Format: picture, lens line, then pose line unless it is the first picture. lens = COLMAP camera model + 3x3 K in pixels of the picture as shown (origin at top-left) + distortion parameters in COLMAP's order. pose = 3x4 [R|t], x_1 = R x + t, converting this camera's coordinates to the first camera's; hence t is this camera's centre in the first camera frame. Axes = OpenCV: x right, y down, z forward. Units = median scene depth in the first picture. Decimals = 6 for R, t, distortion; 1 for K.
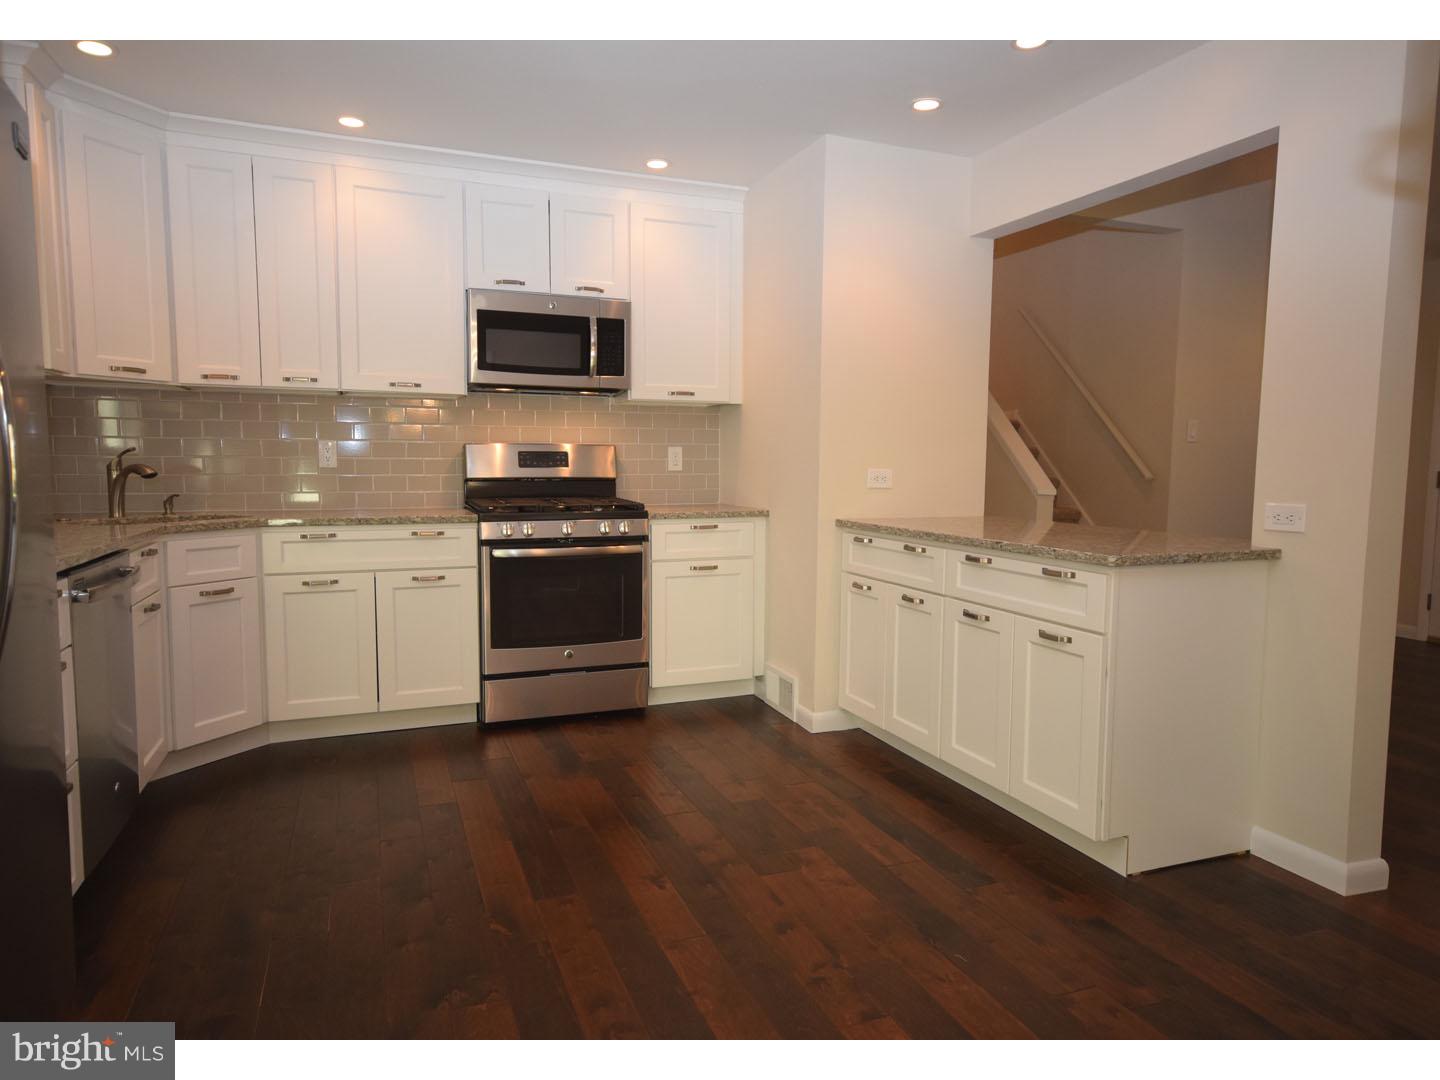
lens RADIAL K [[906.4, 0, 723.3], [0, 906.4, 530.7], [0, 0, 1]] dist [0.015798, 0.002580]
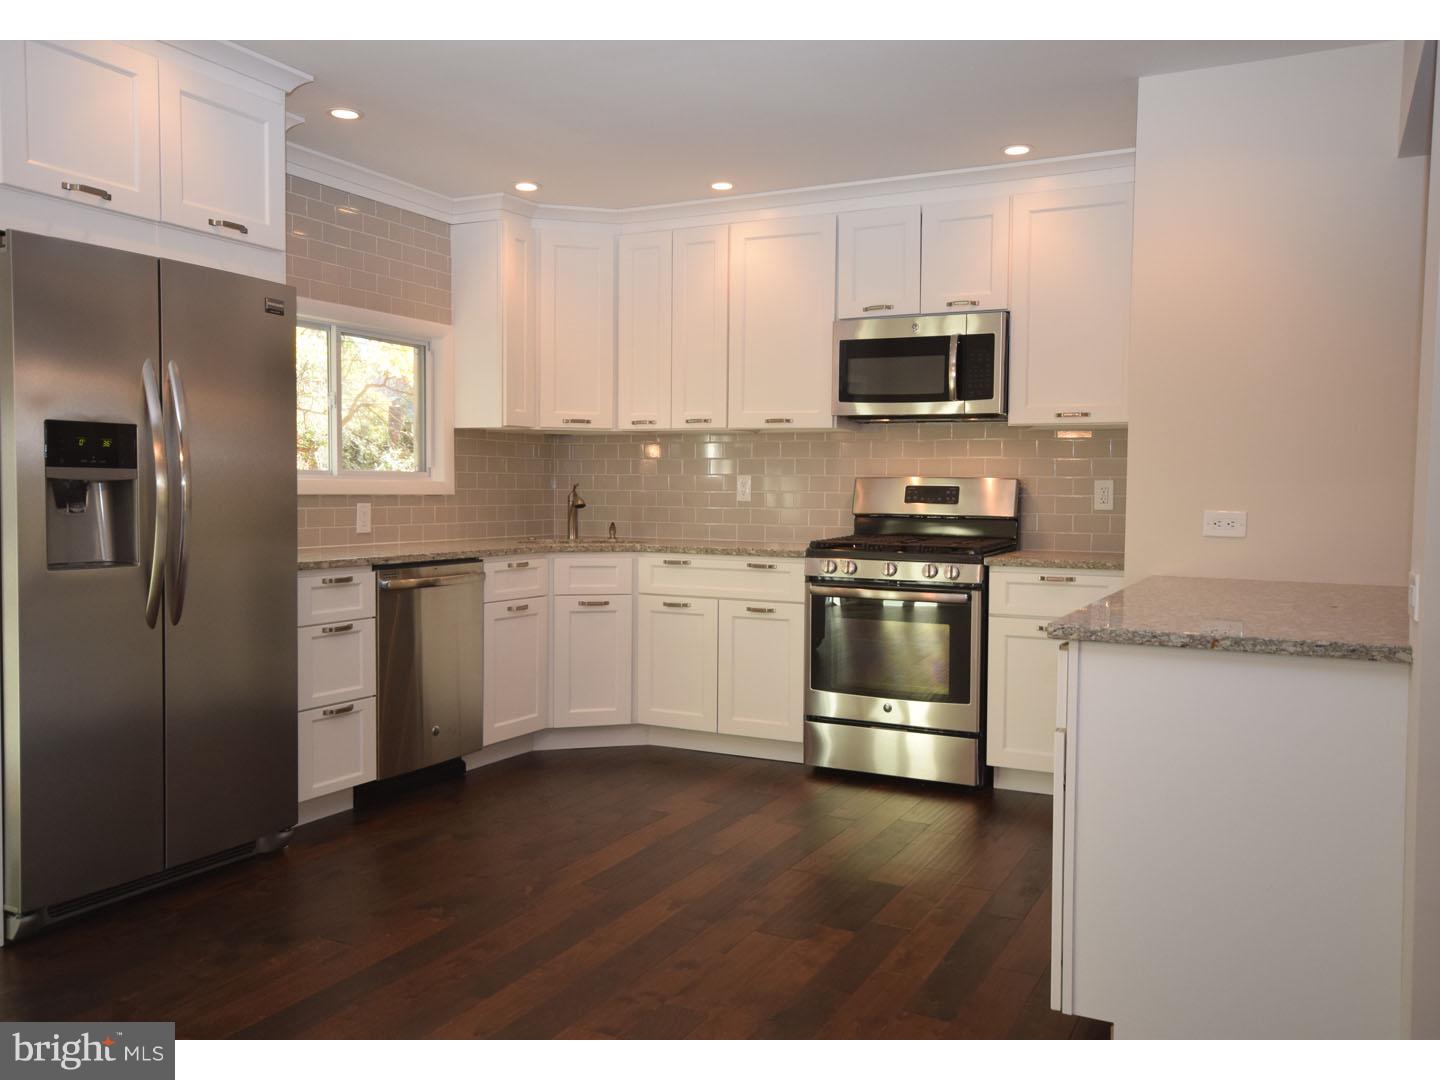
lens RADIAL K [[1176.4, 0, 729.8], [0, 1176.4, 533.7], [0, 0, 1]] dist [-0.013183, 0.048198]
pose [[0.657577, 0.030564, -0.752767, 0.645346], [-0.065072, 0.997747, -0.016334, -0.009320], [0.750572, 0.059725, 0.658084, 0.100880]]
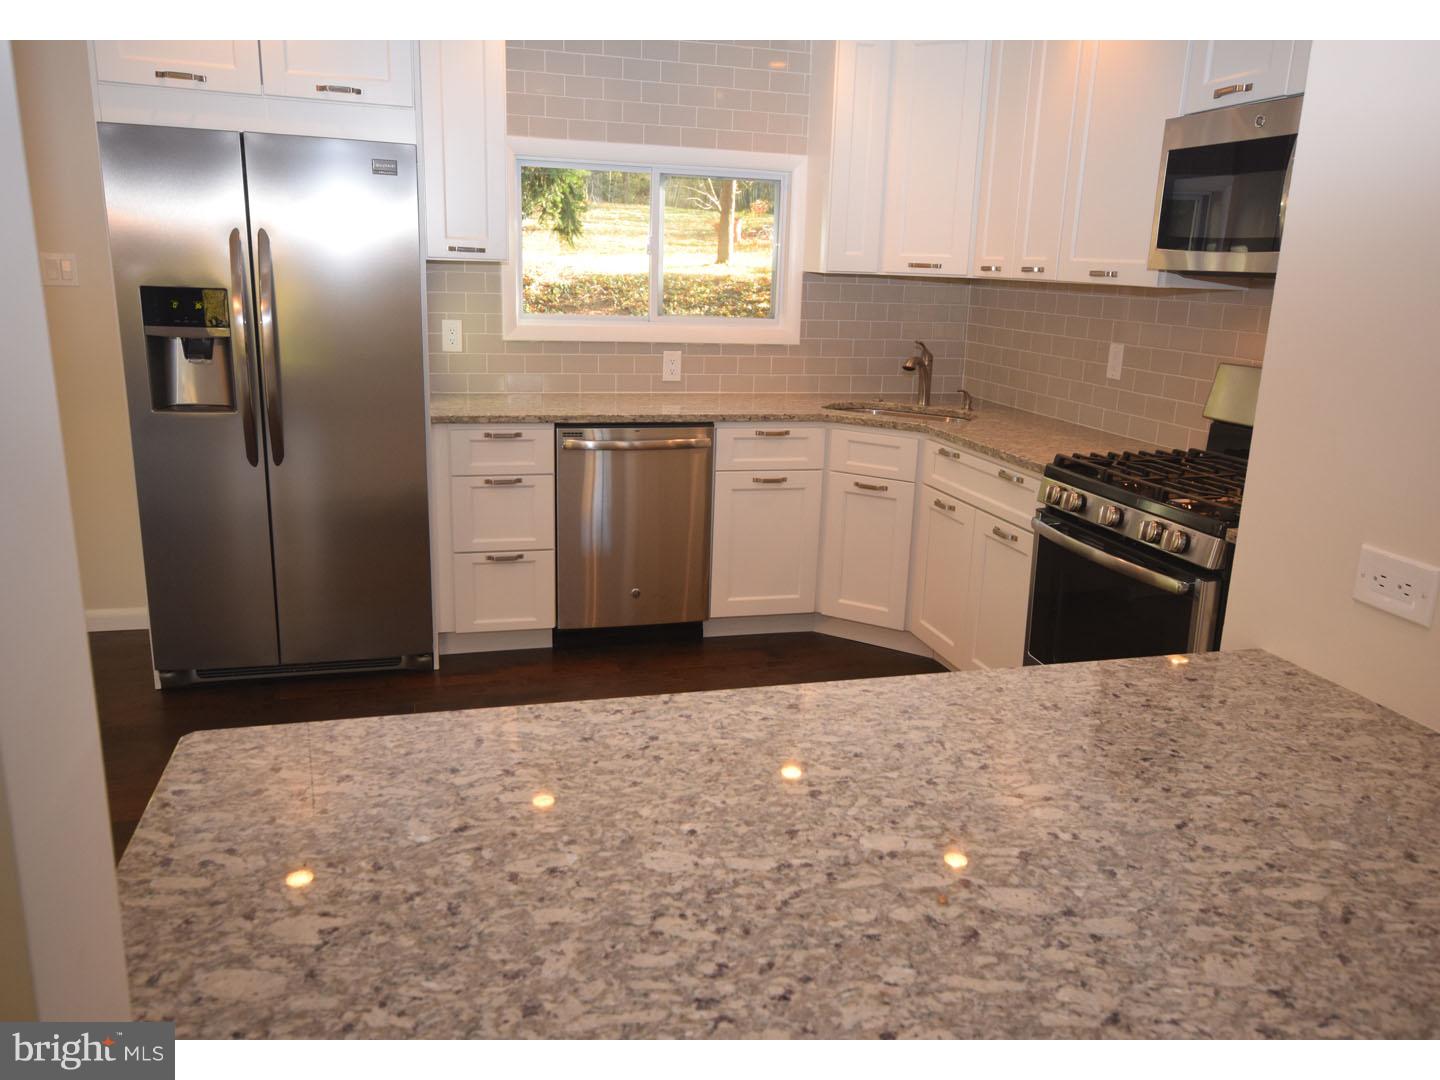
lens RADIAL K [[1060.1, 0, 725.9], [0, 1060.1, 530.7], [0, 0, 1]] dist [-0.001355, -0.000262]
pose [[-0.106295, 0.233573, -0.966512, 0.566183], [-0.113717, 0.962785, 0.245179, -0.143279], [0.987811, 0.135970, -0.075778, 0.838625]]
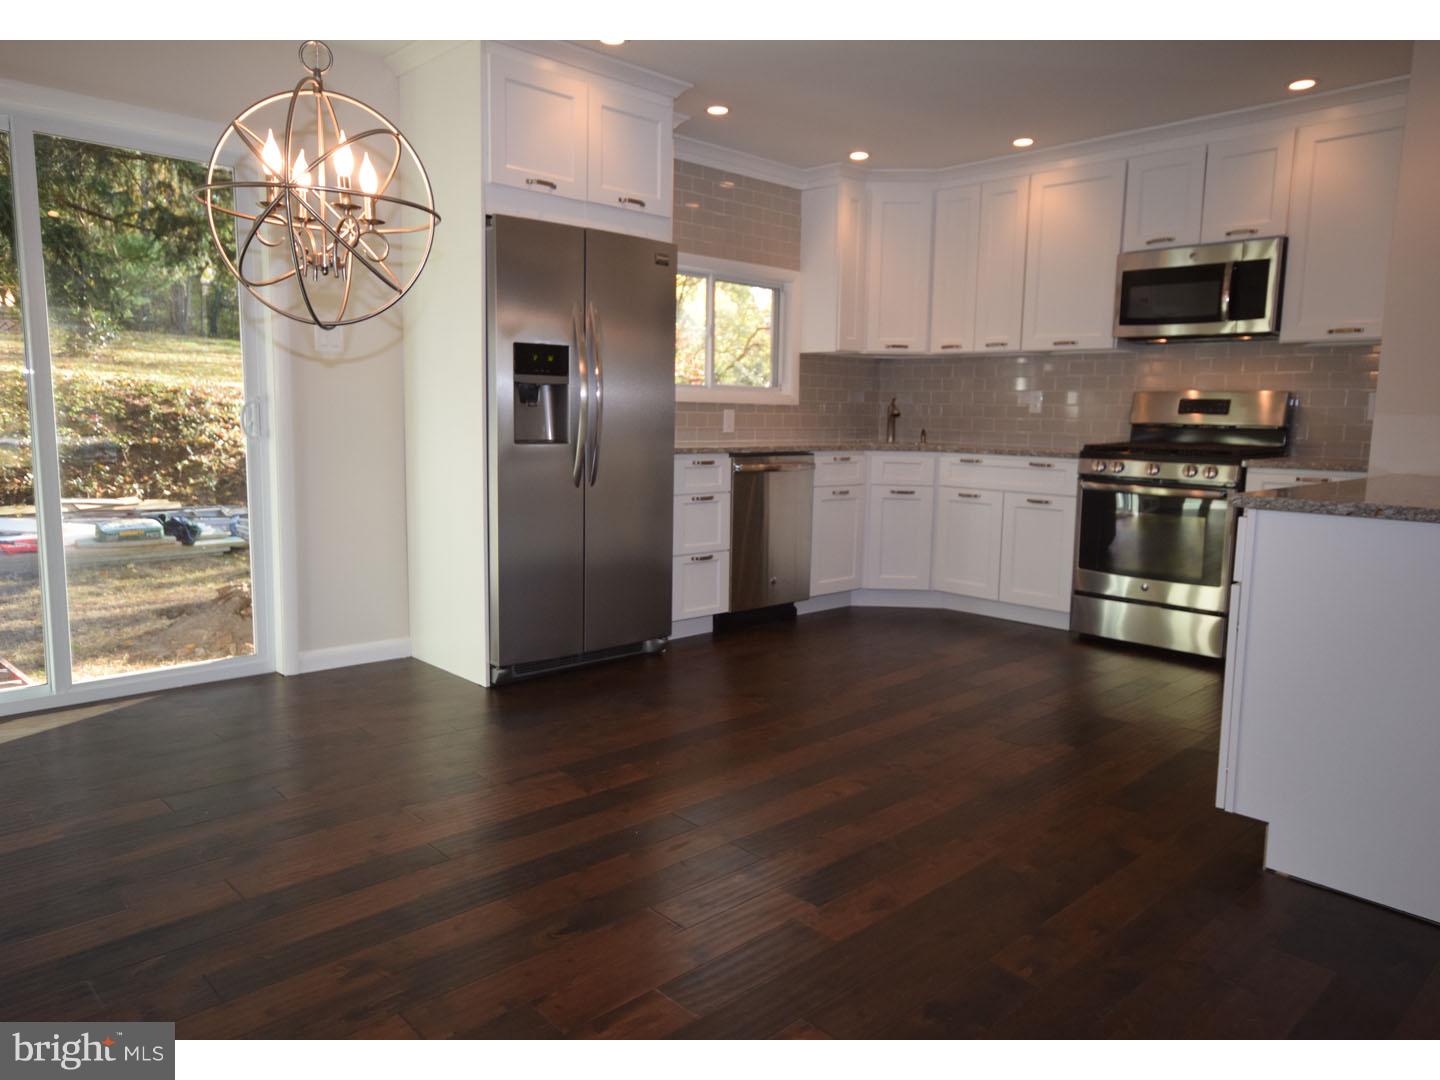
lens RADIAL K [[992.7, 0, 719.5], [0, 992.7, 532.5], [0, 0, 1]] dist [-0.003818, 0.021291]
pose [[0.367608, 0.113713, -0.923003, 0.762501], [-0.089030, 0.992241, 0.086784, 0.015983], [0.925710, 0.050273, 0.374879, 0.099614]]
